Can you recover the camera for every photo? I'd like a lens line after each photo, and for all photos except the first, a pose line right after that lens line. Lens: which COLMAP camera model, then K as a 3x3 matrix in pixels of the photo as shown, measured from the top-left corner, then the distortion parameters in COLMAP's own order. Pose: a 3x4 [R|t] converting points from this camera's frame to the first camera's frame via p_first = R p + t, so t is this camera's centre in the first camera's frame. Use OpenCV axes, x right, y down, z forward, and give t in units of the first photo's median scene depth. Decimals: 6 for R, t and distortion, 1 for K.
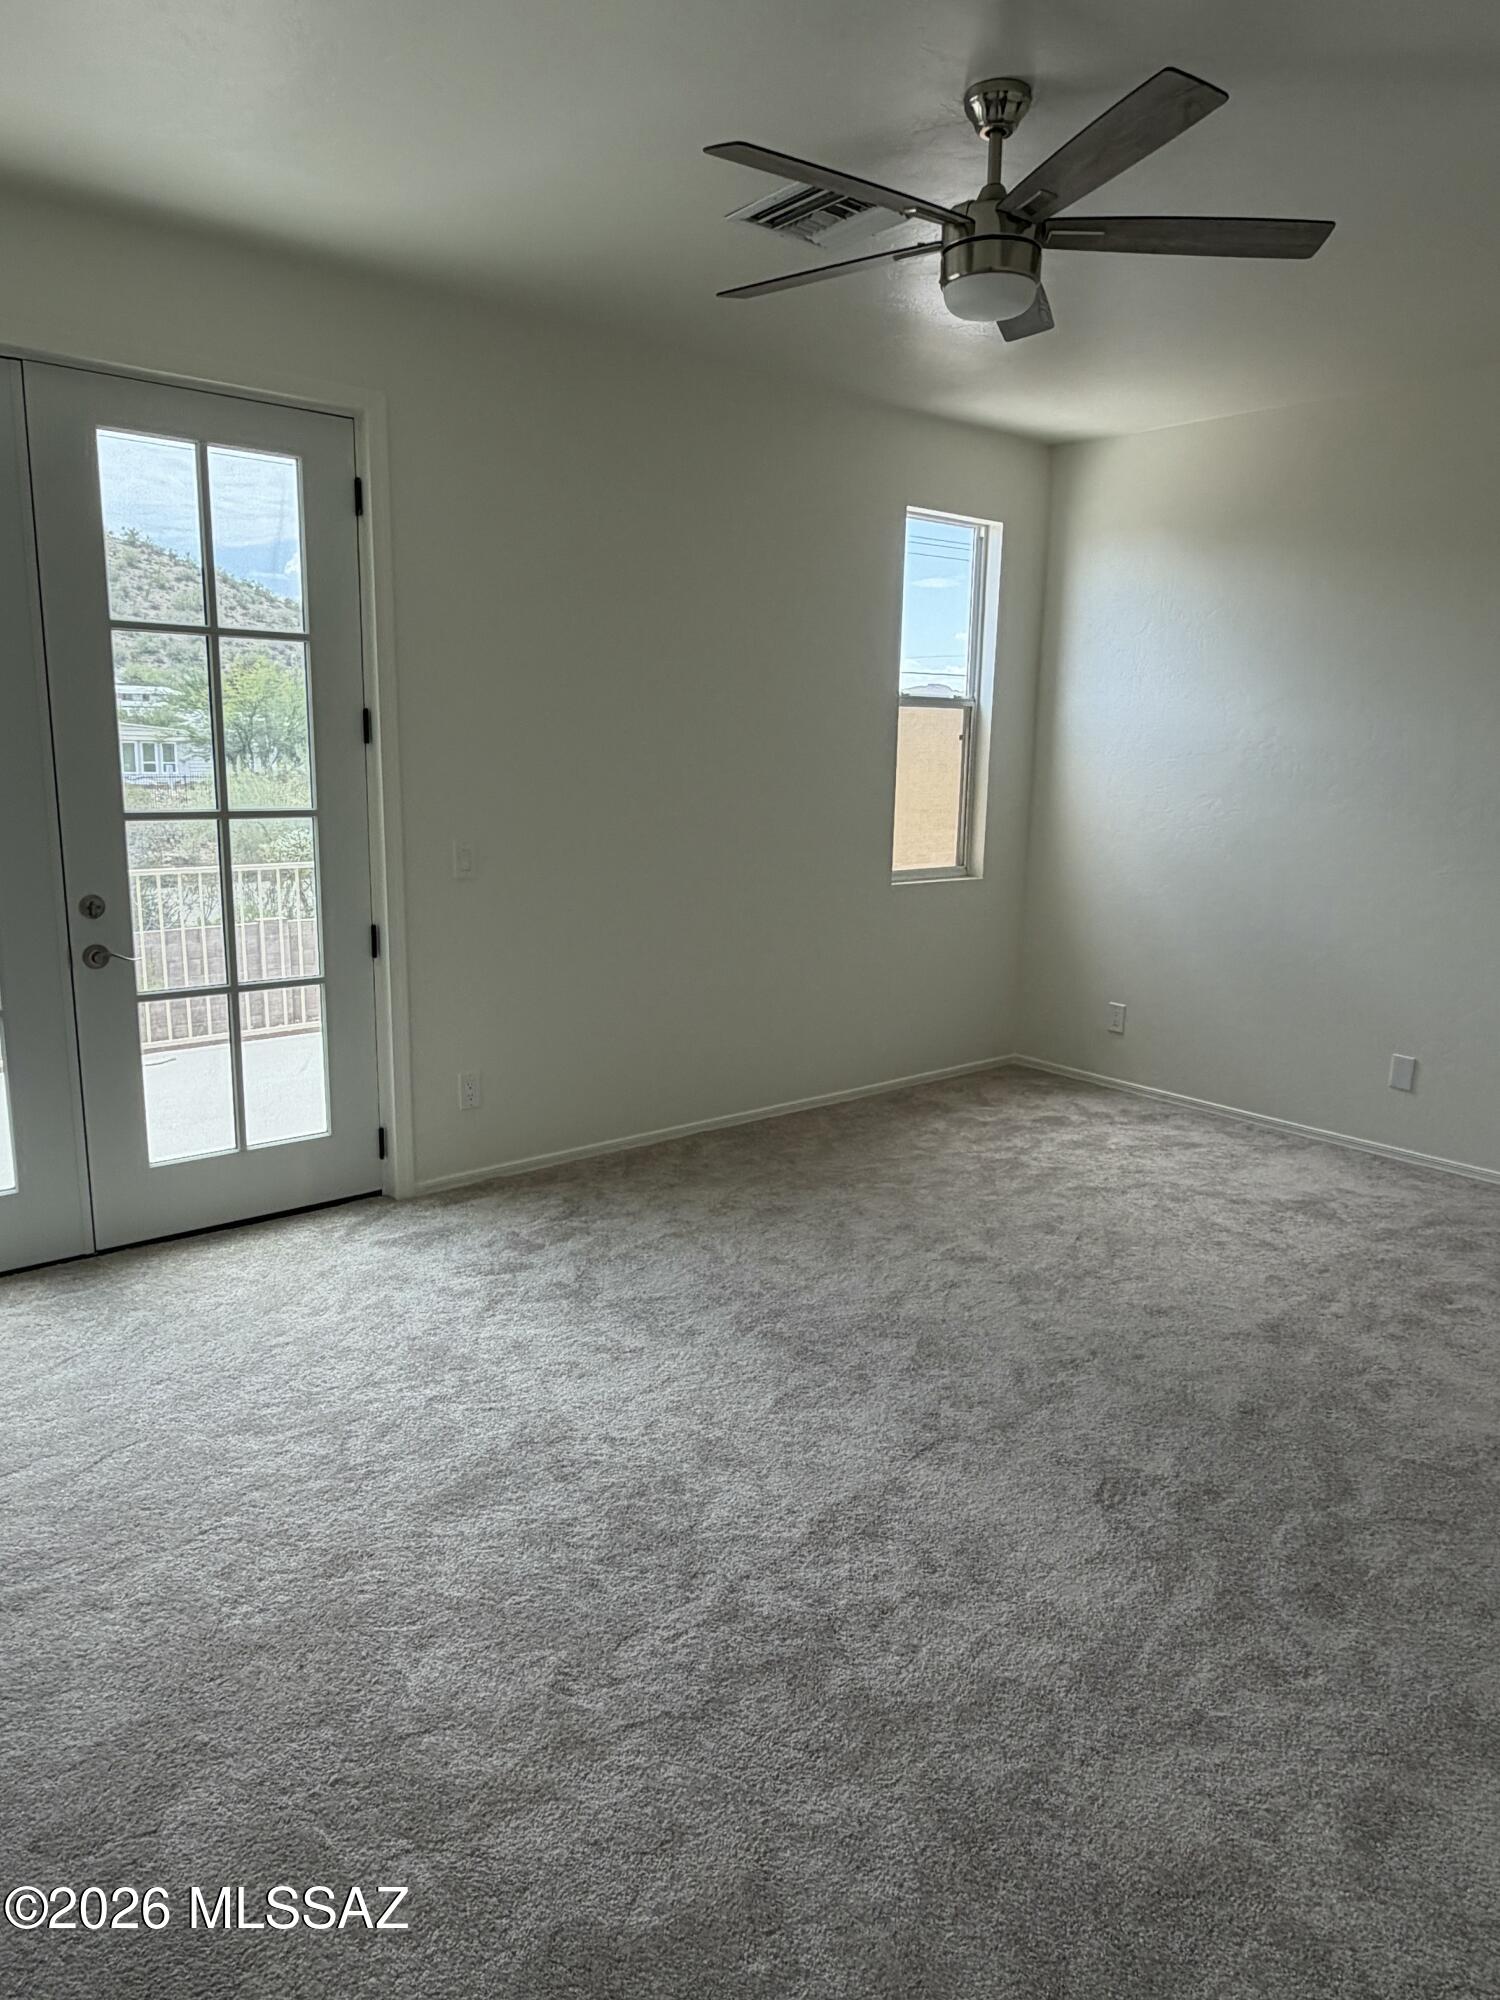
lens RADIAL K [[1275.0, 0, 750.0], [0, 1275.0, 1000.0], [0, 0, 1]] dist [-0.002257, 0.003626]
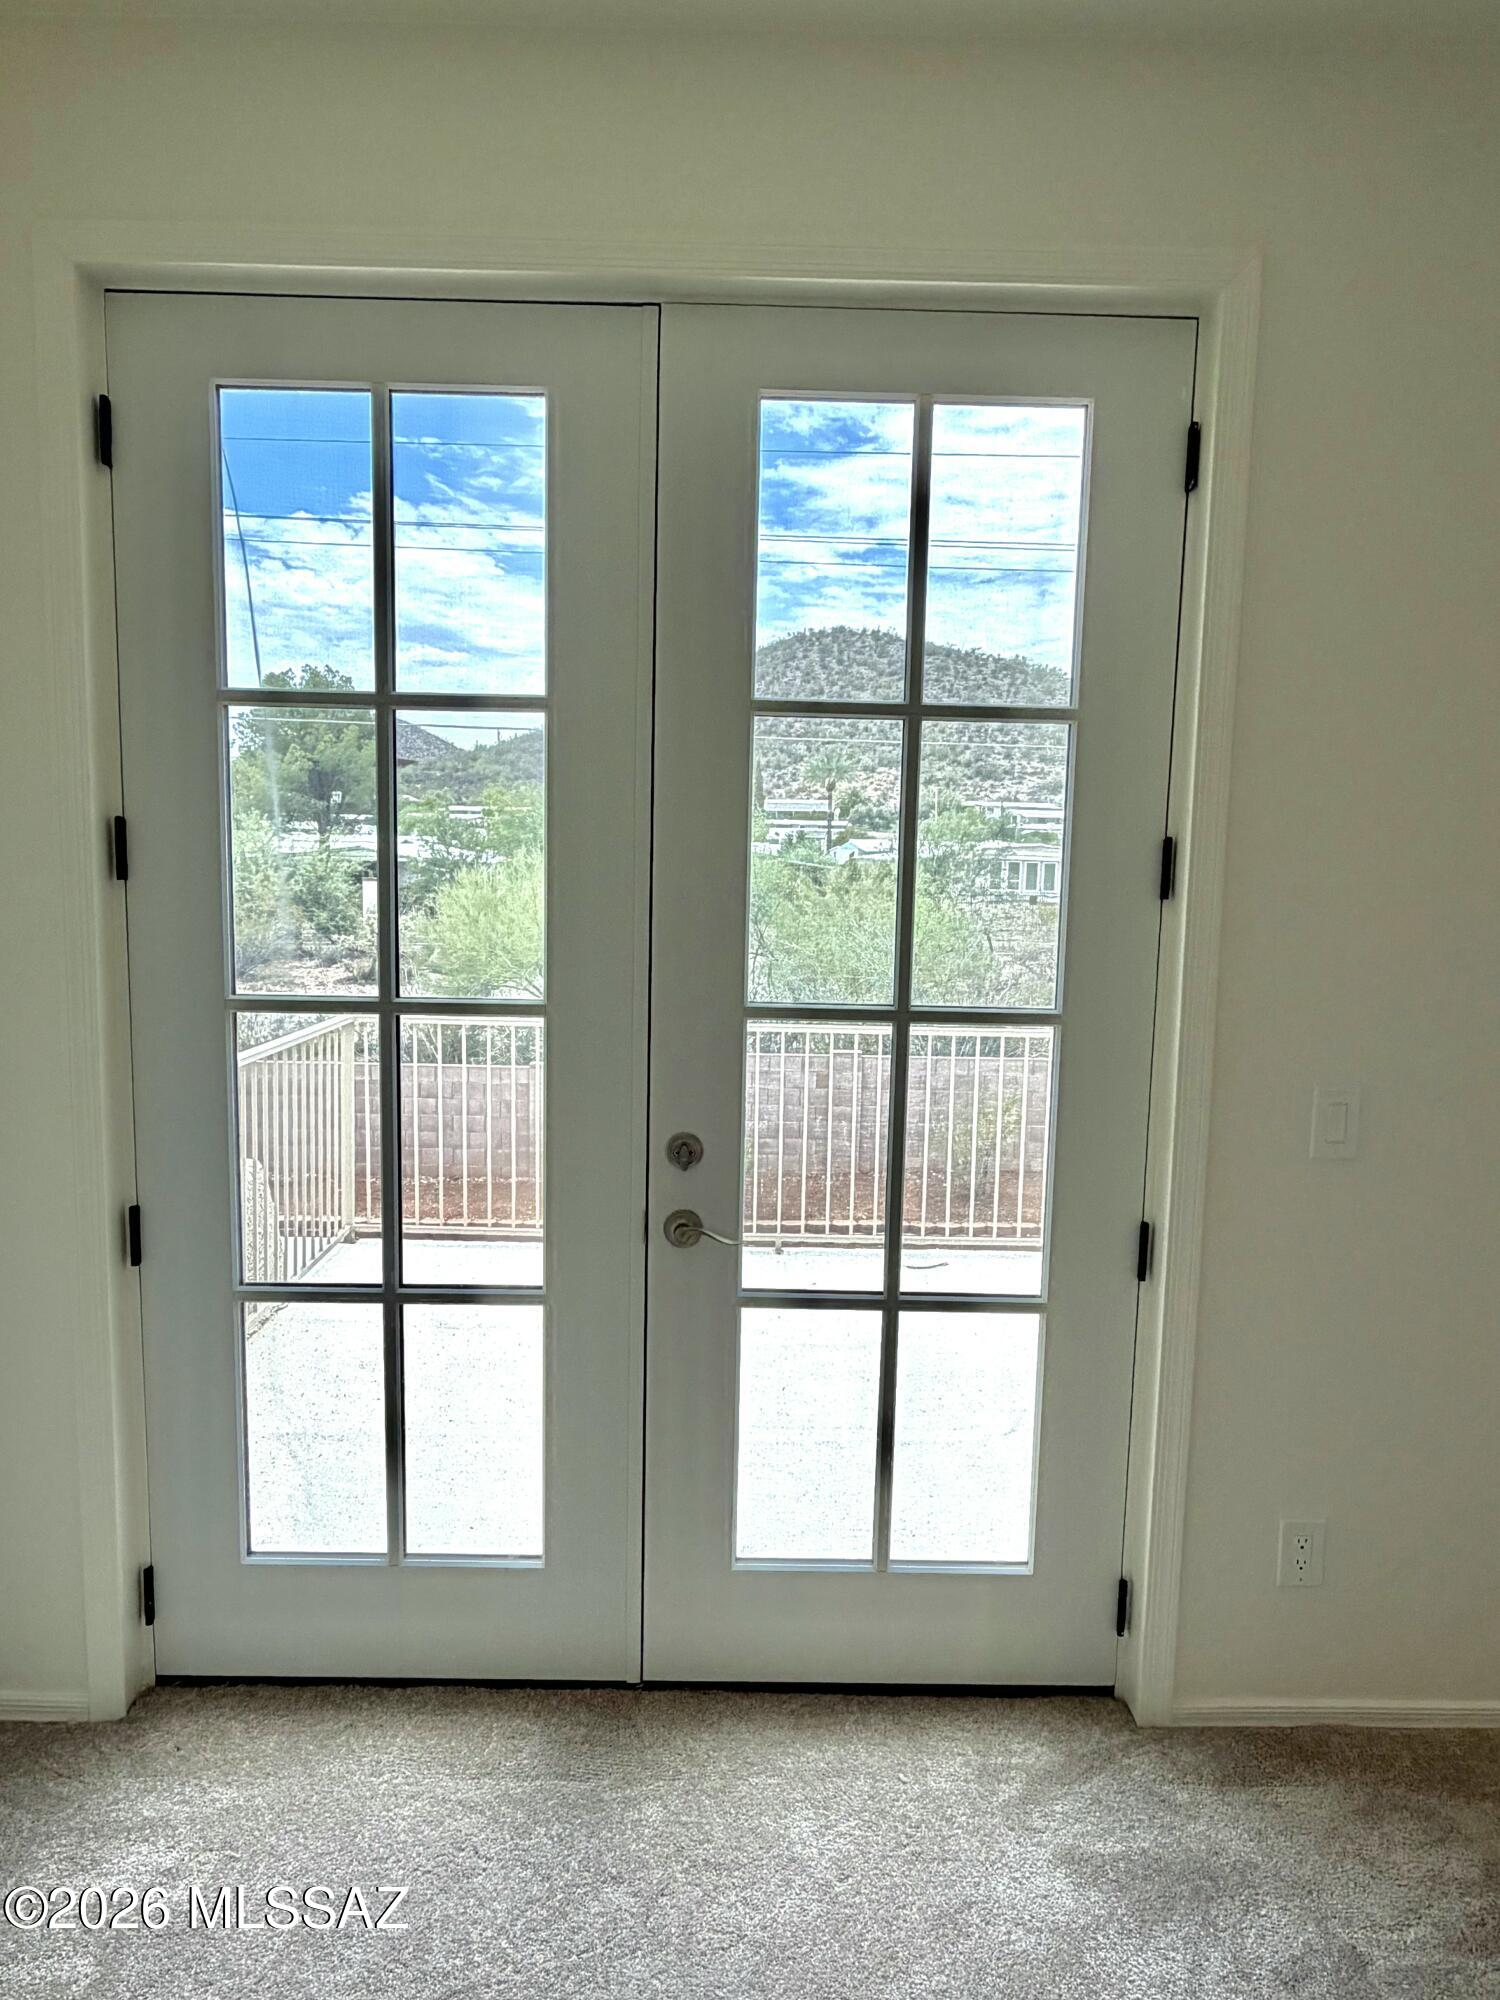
lens RADIAL K [[1275.0, 0, 750.0], [0, 1275.0, 1000.0], [0, 0, 1]] dist [-0.002257, 0.003626]
pose [[0.777664, 0.070316, -0.624735, -0.095611], [-0.132695, 0.989697, -0.053783, -0.108354], [0.614517, 0.124724, 0.778982, 0.481020]]
